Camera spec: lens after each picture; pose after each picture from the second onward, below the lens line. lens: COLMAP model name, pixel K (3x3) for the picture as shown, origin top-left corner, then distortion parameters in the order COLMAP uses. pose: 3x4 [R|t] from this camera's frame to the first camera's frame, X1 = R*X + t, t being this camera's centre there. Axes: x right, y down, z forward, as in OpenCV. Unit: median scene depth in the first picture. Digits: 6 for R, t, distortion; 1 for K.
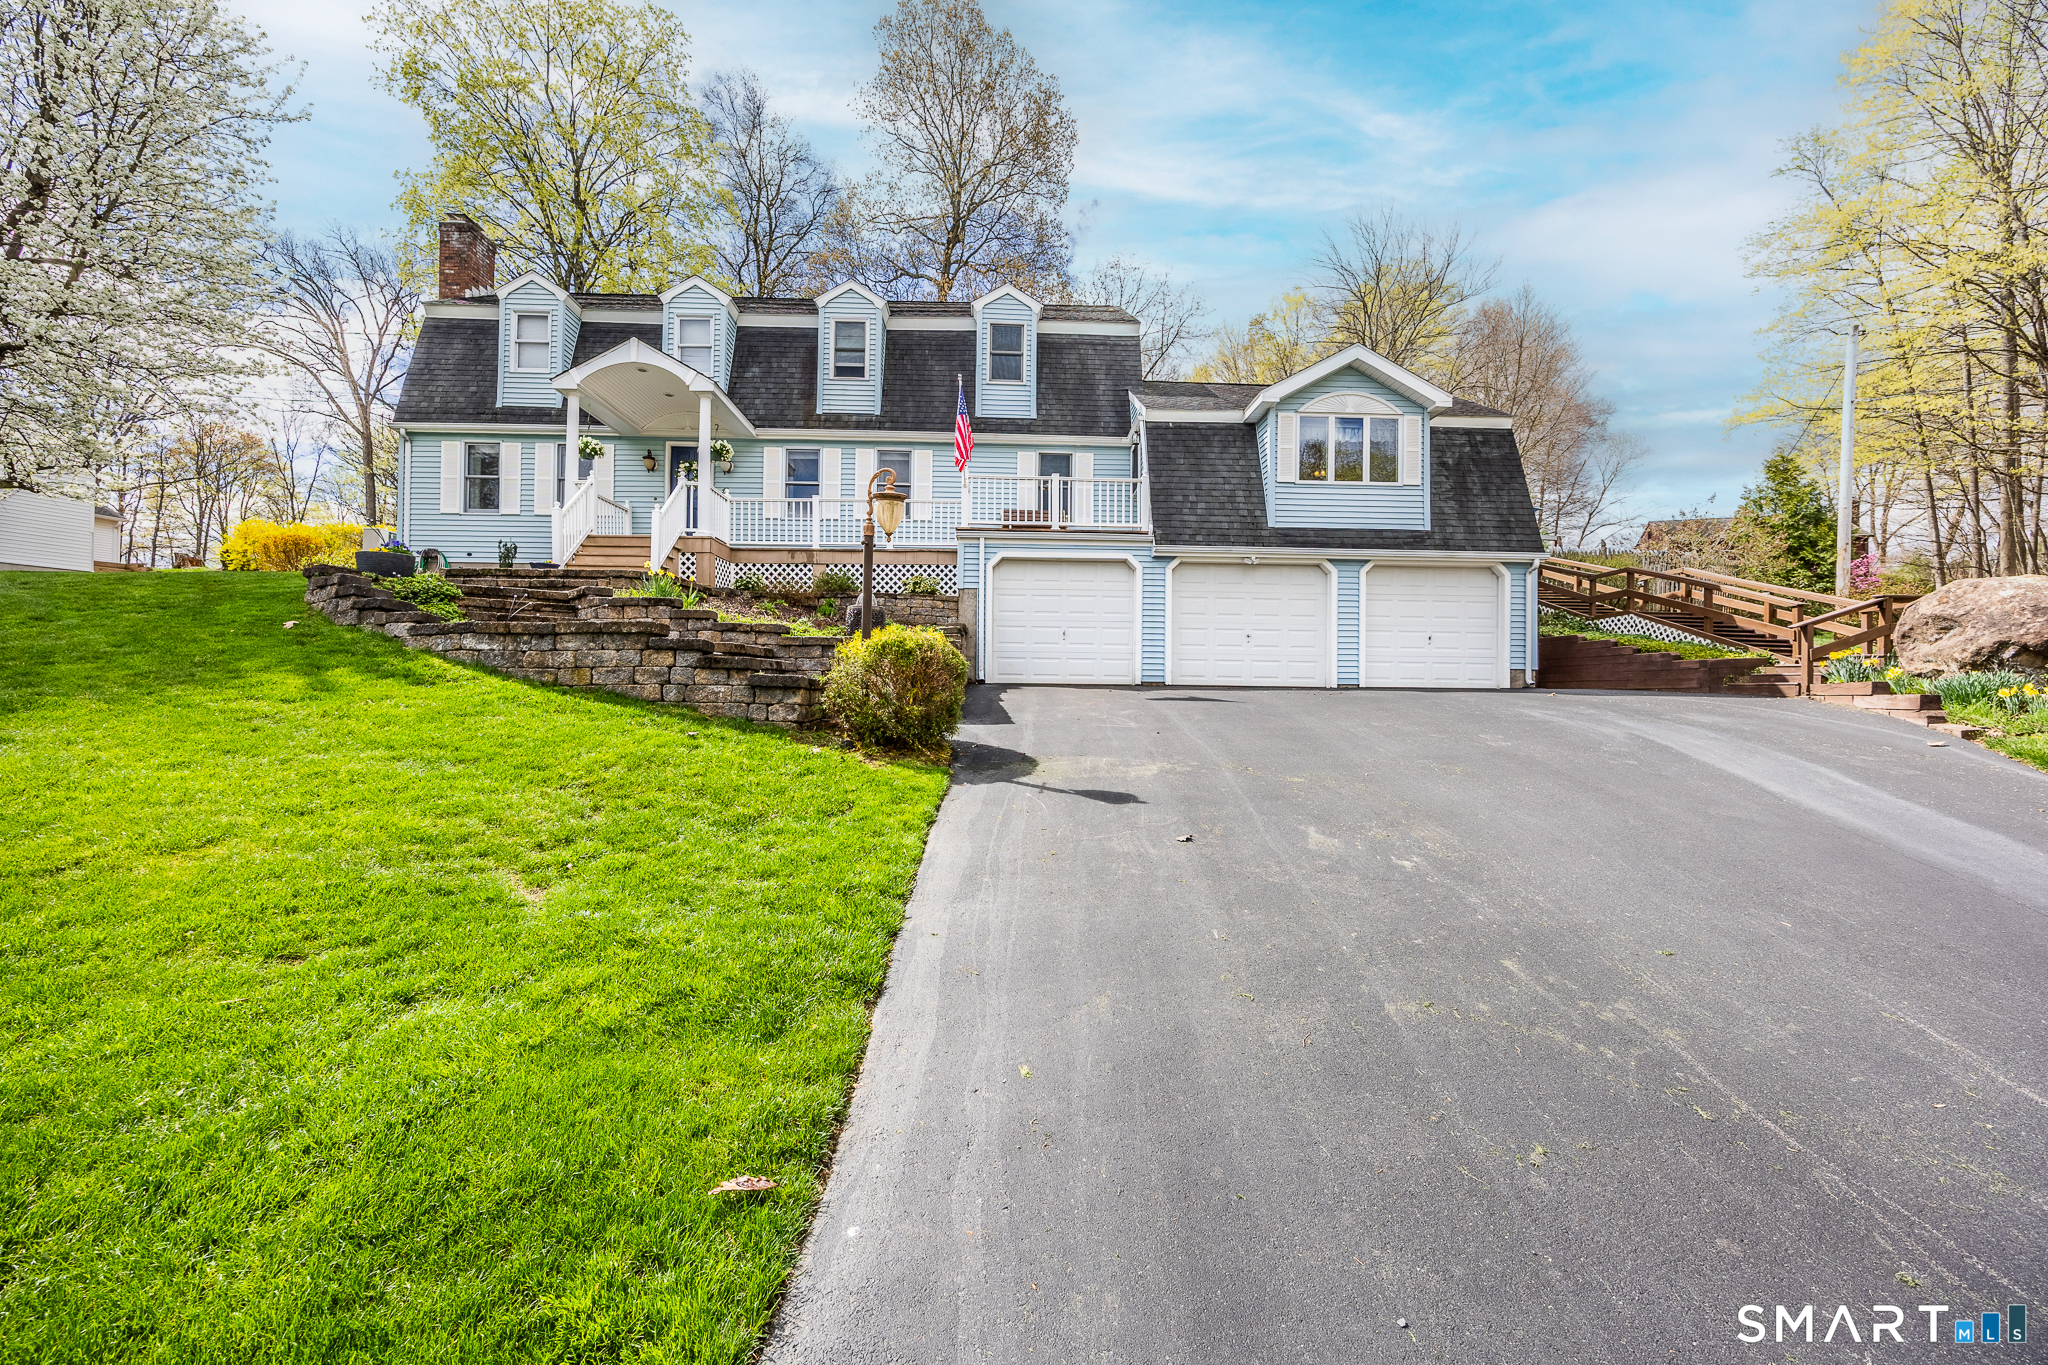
lens RADIAL K [[826.7, 0, 1017.3], [0, 826.7, 695.9], [0, 0, 1]] dist [-0.010138, 0.001512]
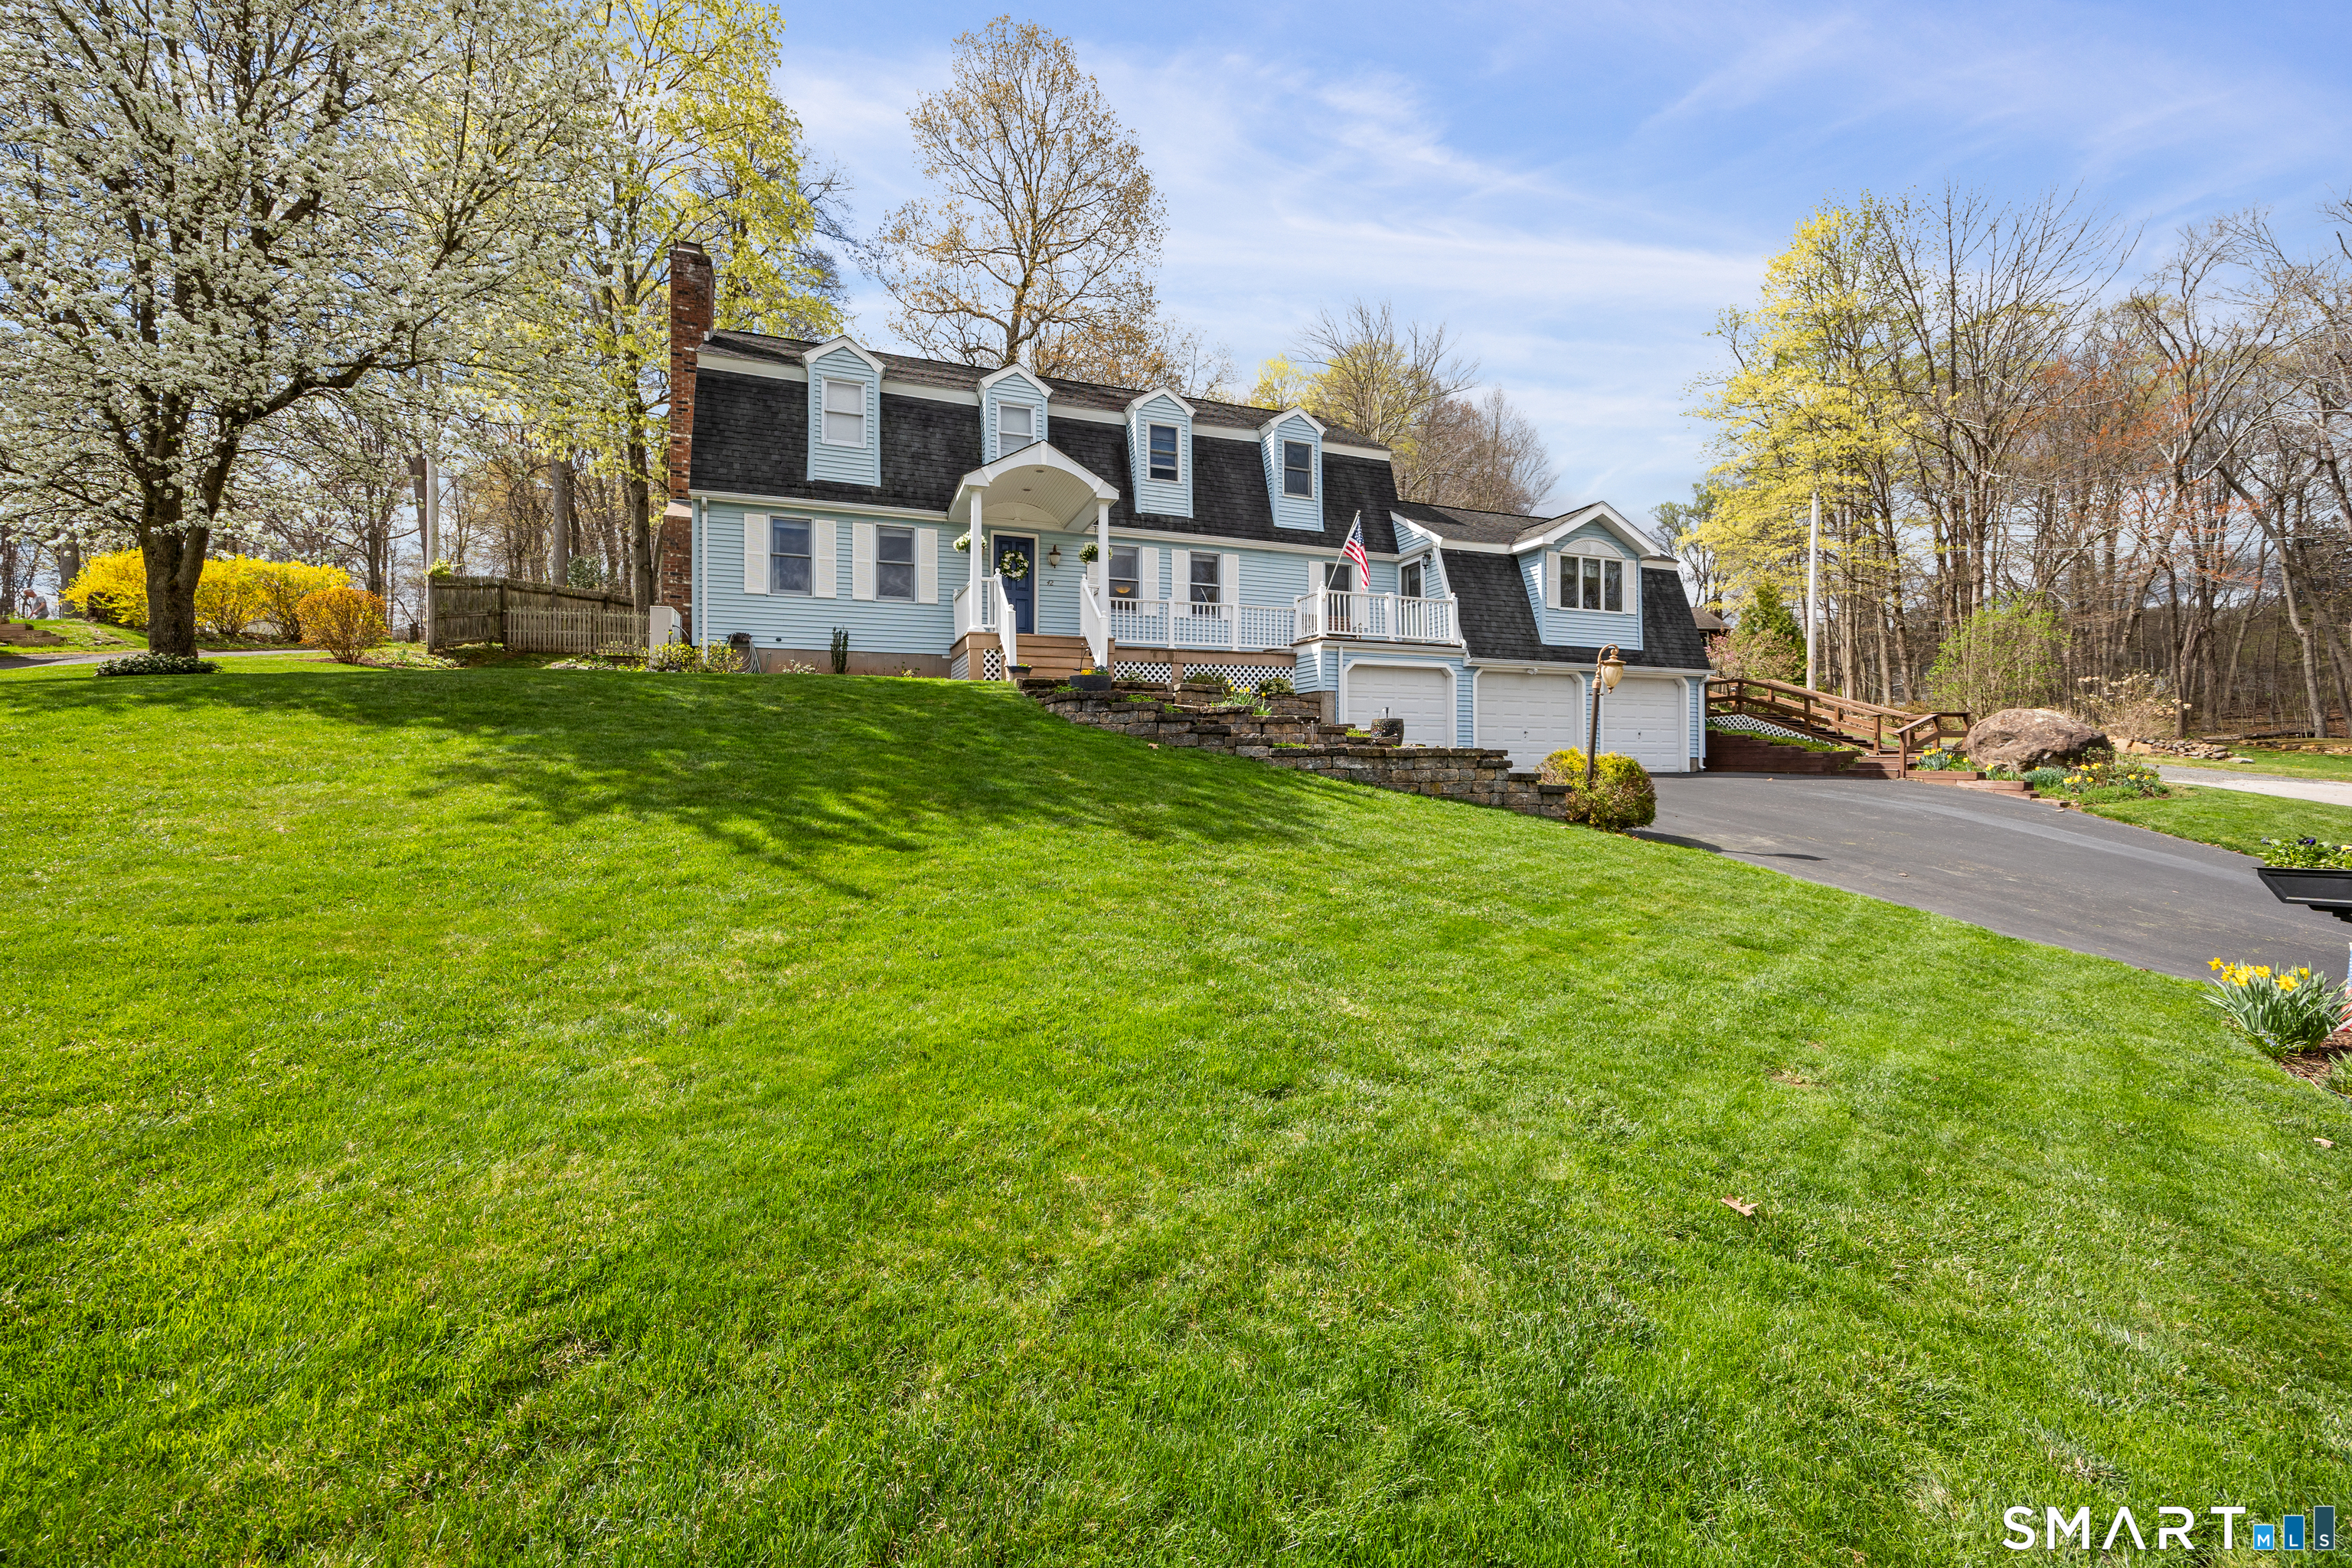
lens RADIAL K [[949.4, 0, 1189.9], [0, 949.4, 772.2], [0, 0, 1]] dist [-0.010138, 0.001512]
pose [[0.943243, -0.013898, 0.331813, -0.654999], [0.011937, 0.999897, 0.007949, -0.030773], [-0.331890, -0.003537, 0.943312, -0.159655]]
